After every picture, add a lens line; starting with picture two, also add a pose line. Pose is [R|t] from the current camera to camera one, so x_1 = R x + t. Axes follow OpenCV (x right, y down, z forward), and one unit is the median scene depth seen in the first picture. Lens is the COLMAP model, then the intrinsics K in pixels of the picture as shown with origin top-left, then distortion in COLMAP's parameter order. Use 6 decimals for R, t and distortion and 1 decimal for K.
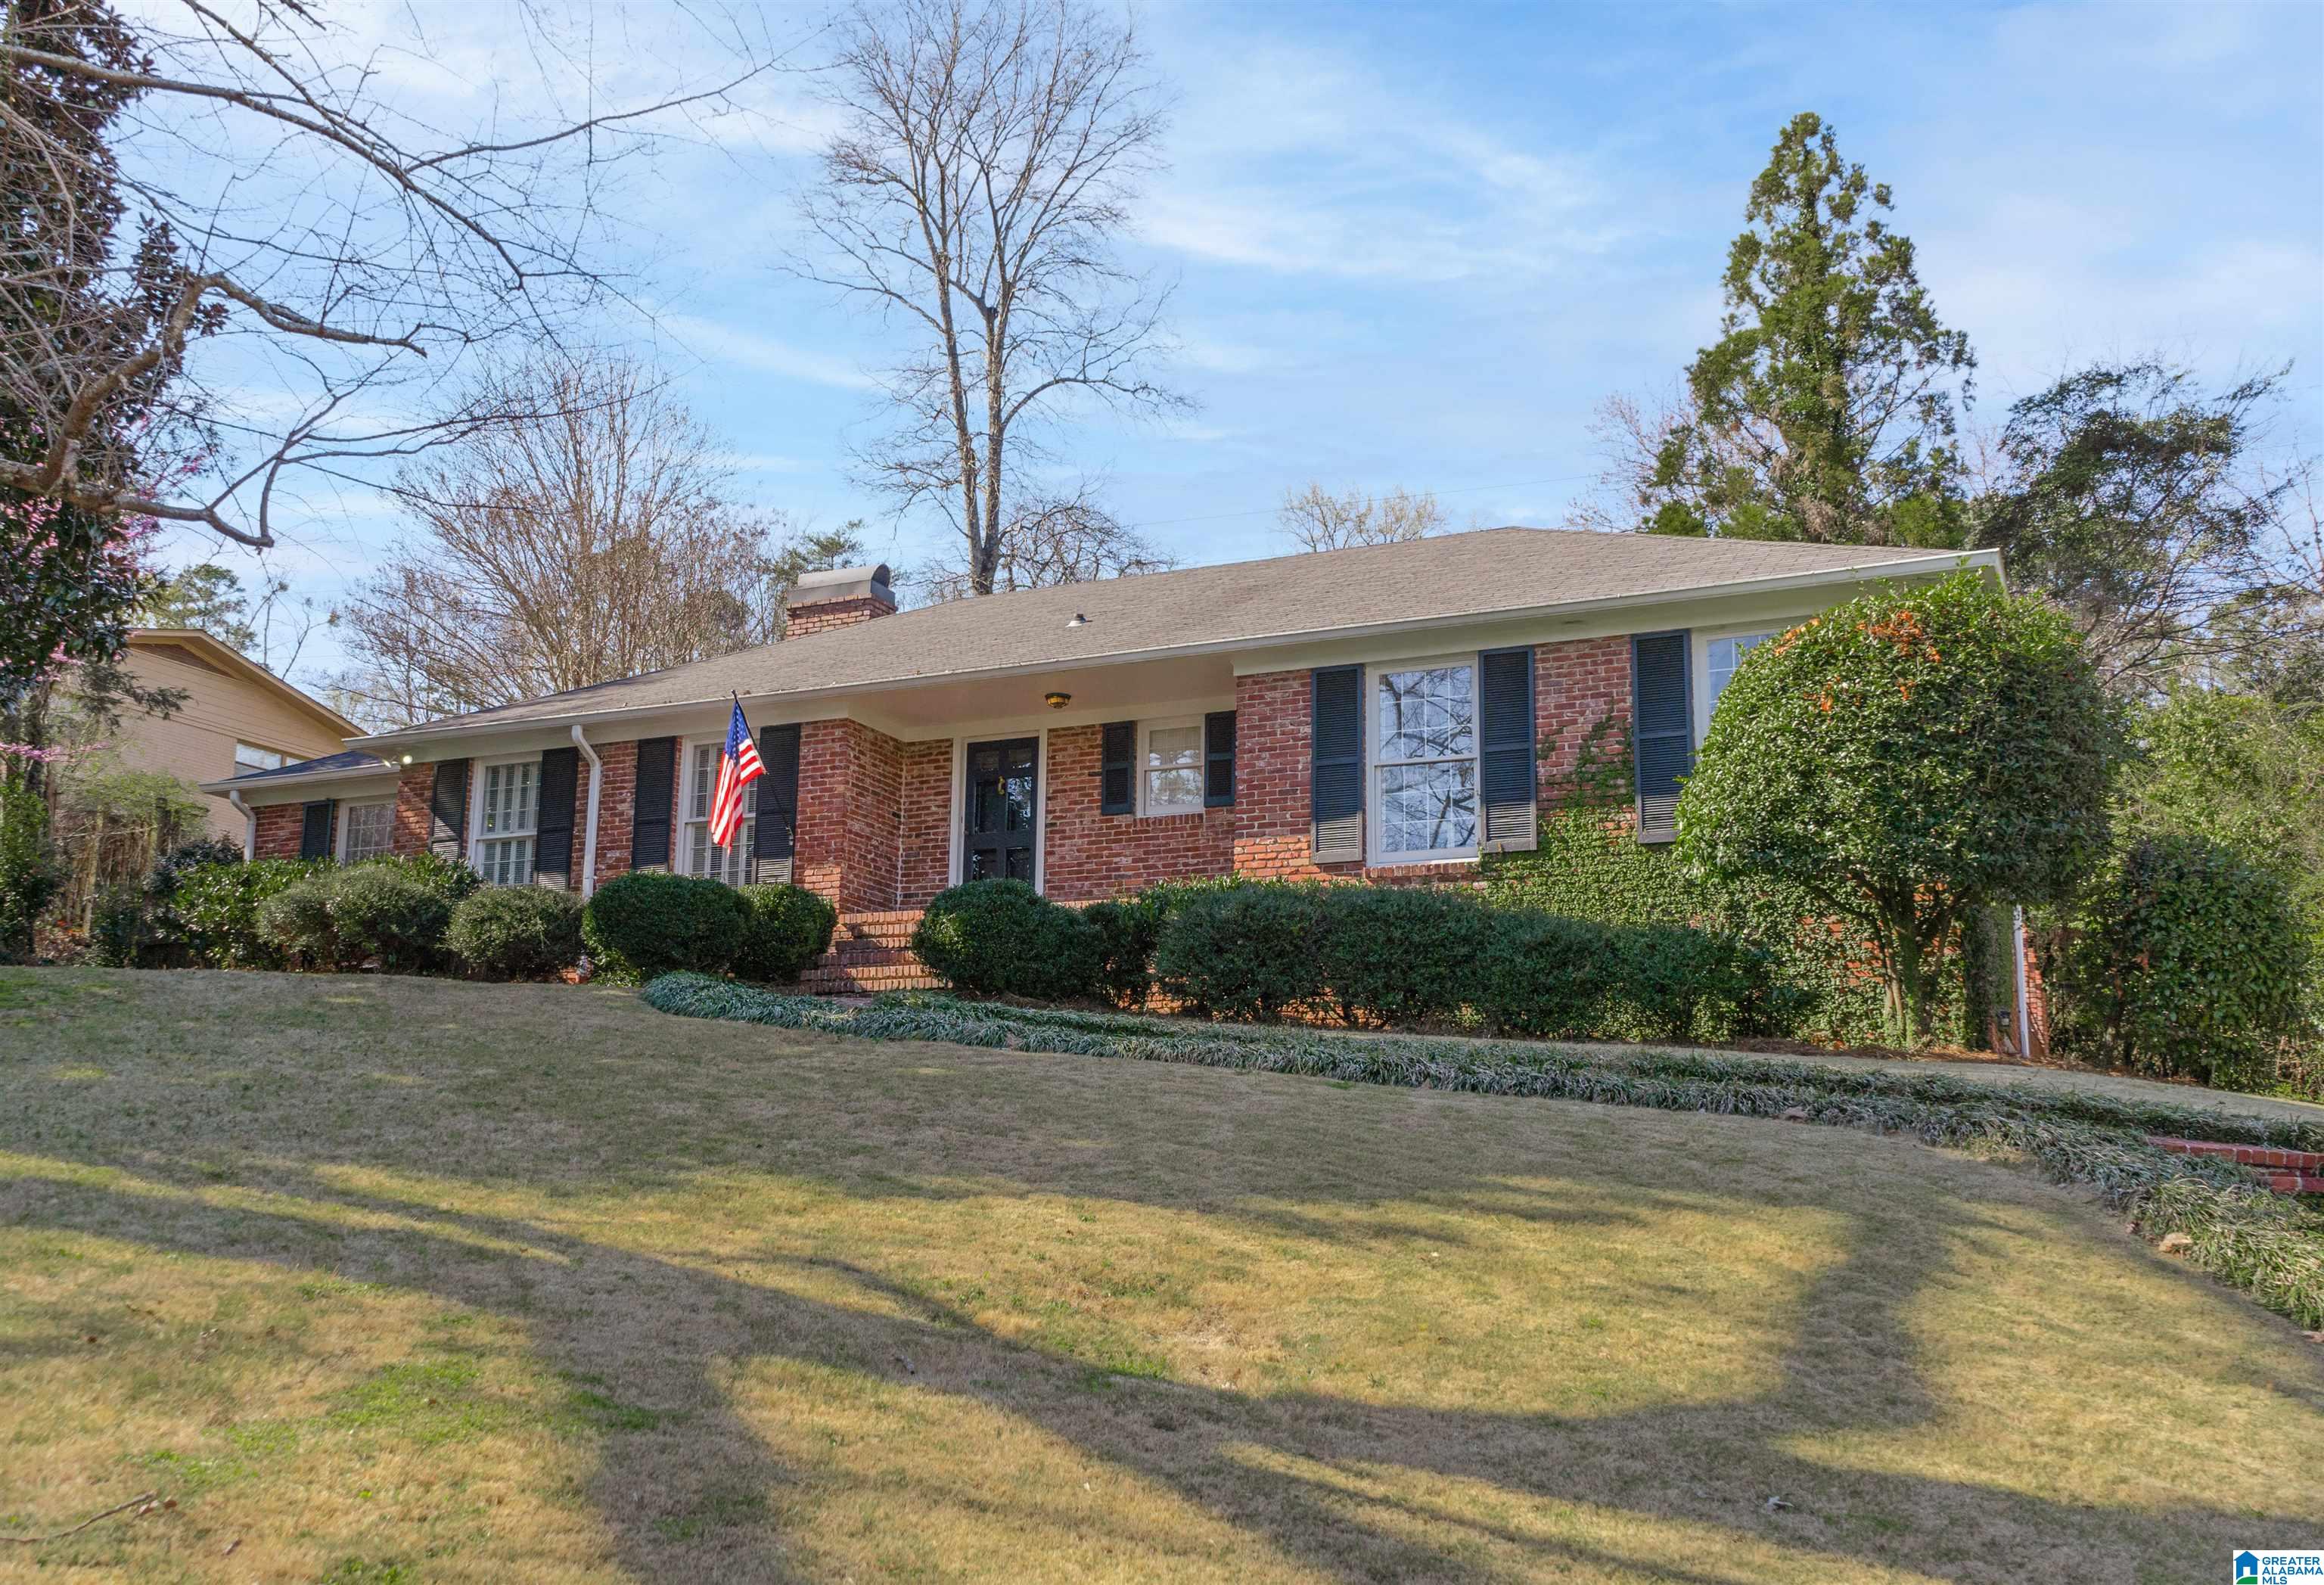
lens RADIAL K [[2092.7, 0, 1049.0], [0, 2092.7, 808.8], [0, 0, 1]] dist [-0.015178, 0.020839]
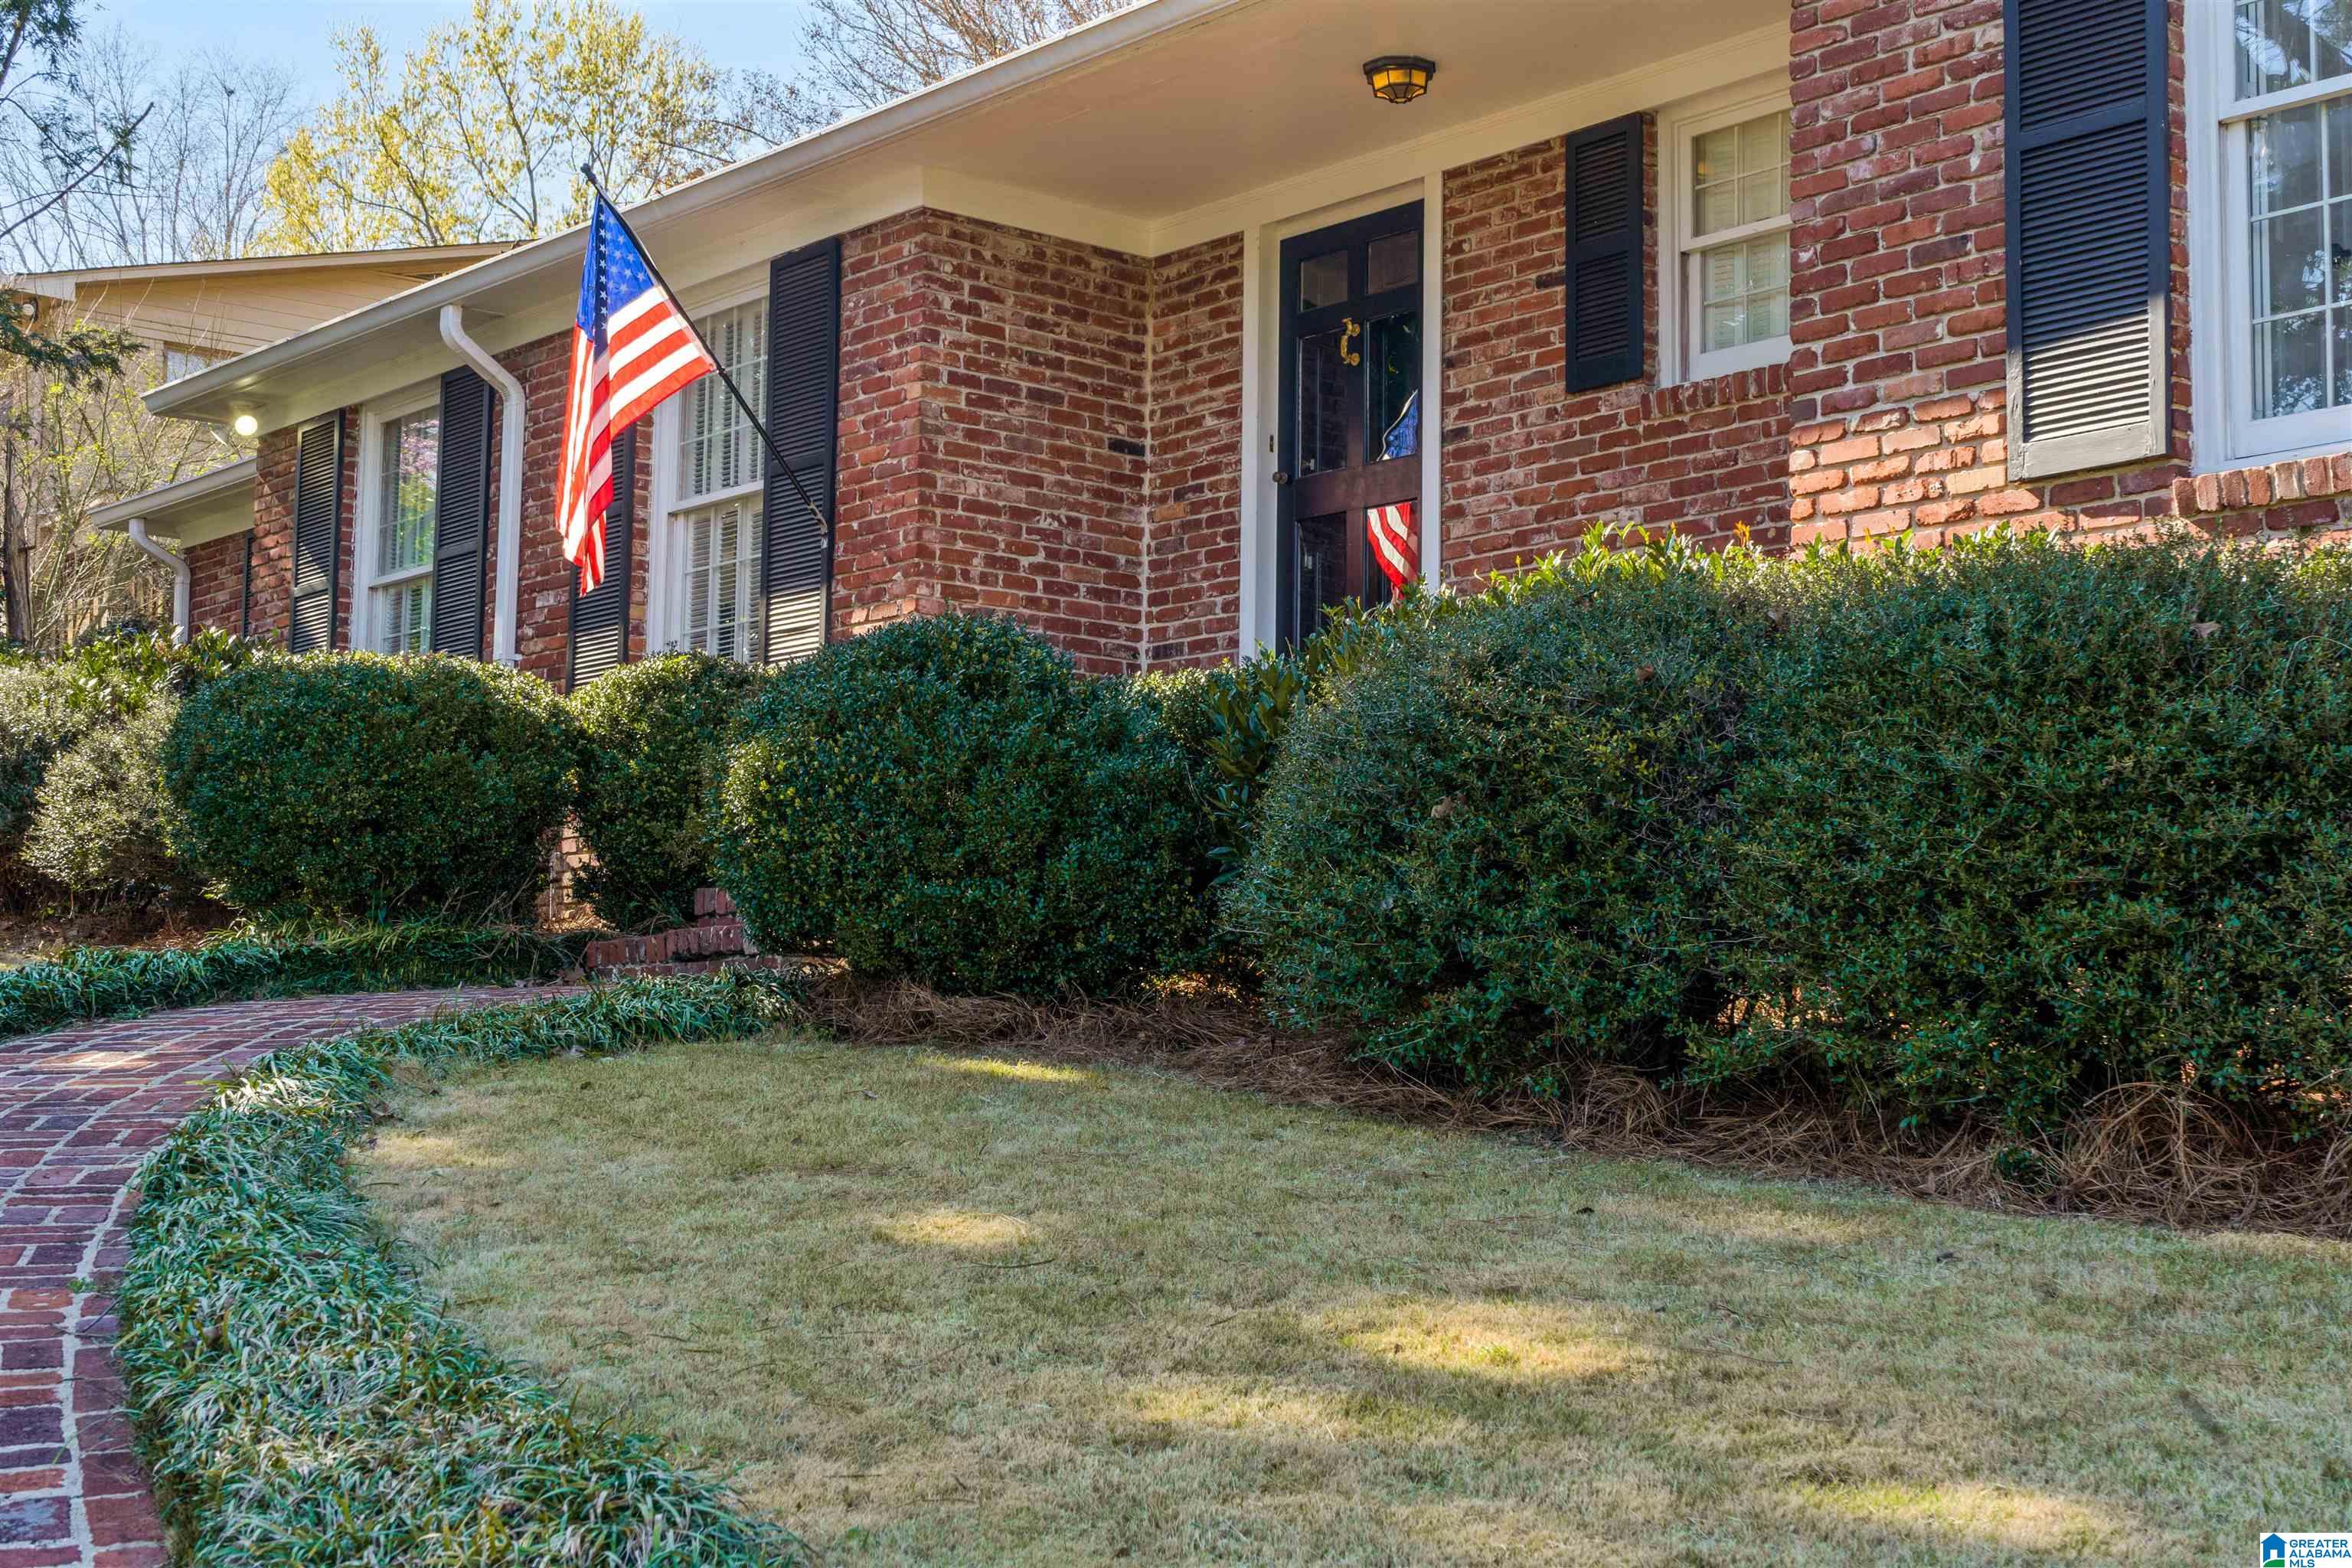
lens RADIAL K [[3160.8, 0, 1187.2], [0, 3160.8, 786.4], [0, 0, 1]] dist [0.000693, 0.000000]
pose [[0.924936, -0.053085, -0.376399, 0.164533], [0.090480, 0.992486, 0.082364, 0.019260], [0.369198, -0.110238, 0.922789, 0.480078]]
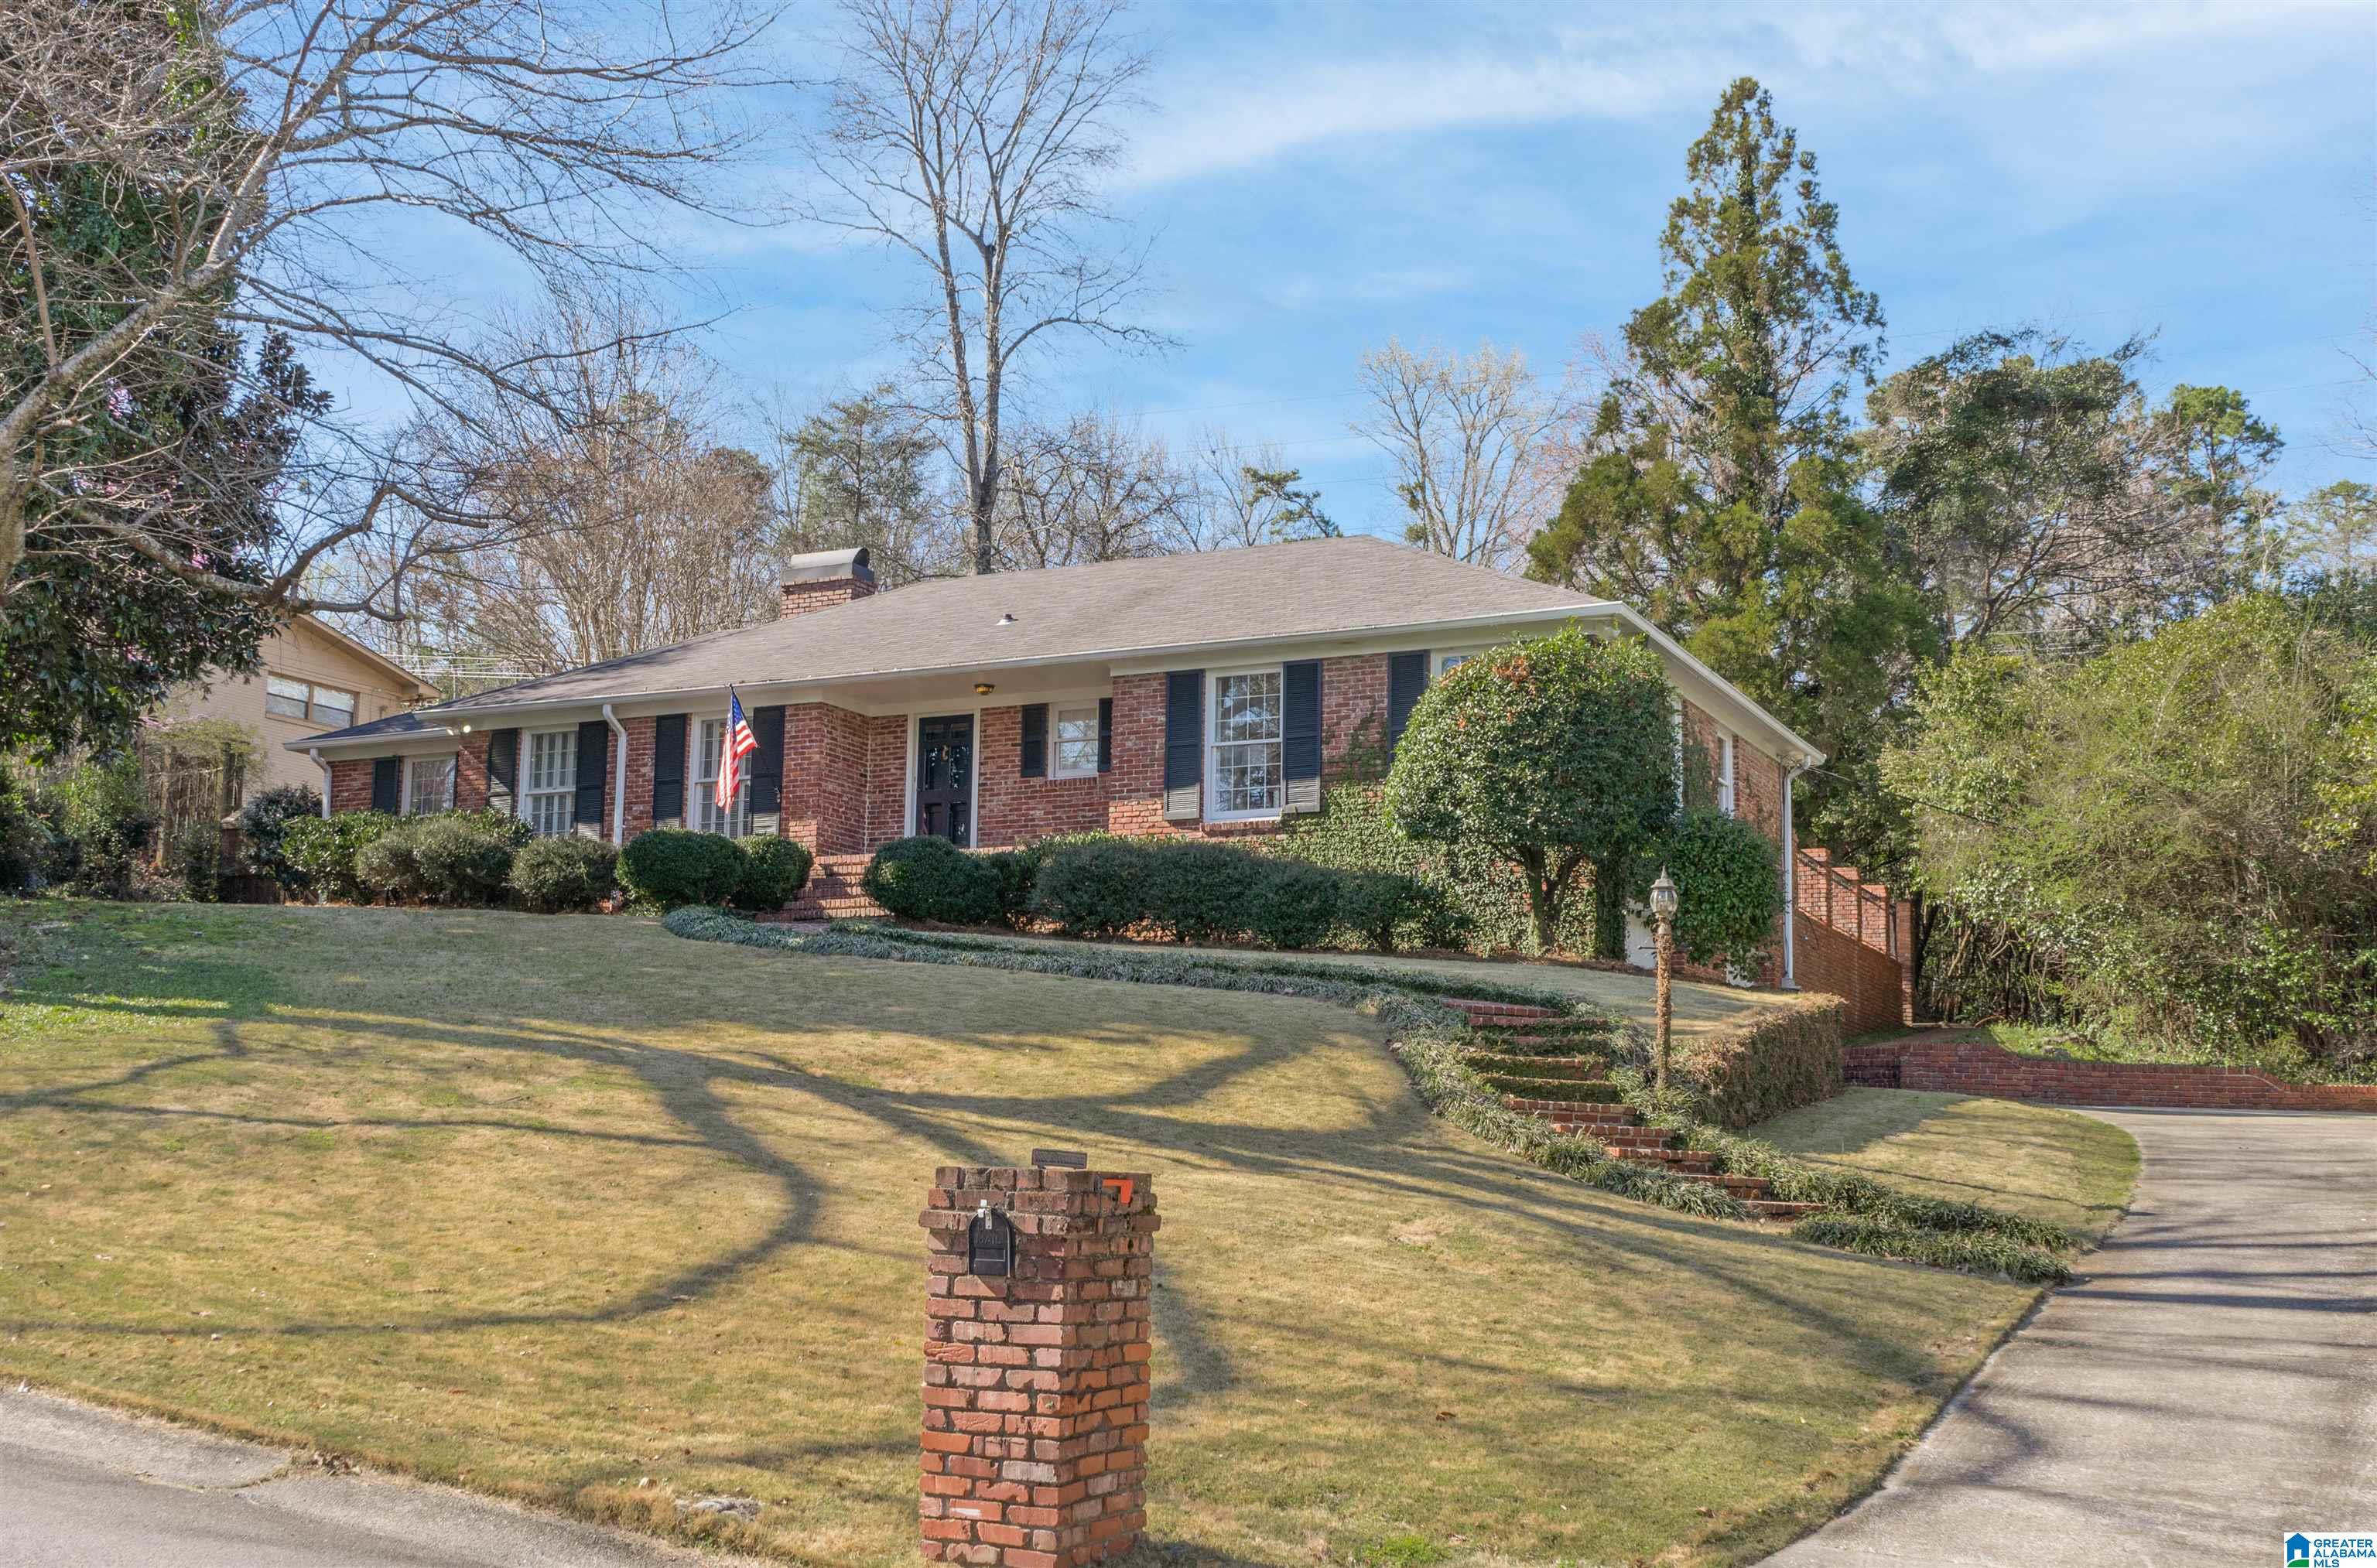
lens RADIAL K [[2492.4, 0, 1184.8], [0, 2492.4, 785.0], [0, 0, 1]] dist [-0.003544, 0.000000]
pose [[0.999830, -0.007462, 0.016877, 0.100335], [0.006701, 0.998978, 0.044703, -0.060286], [-0.017193, -0.044583, 0.998858, -0.529358]]
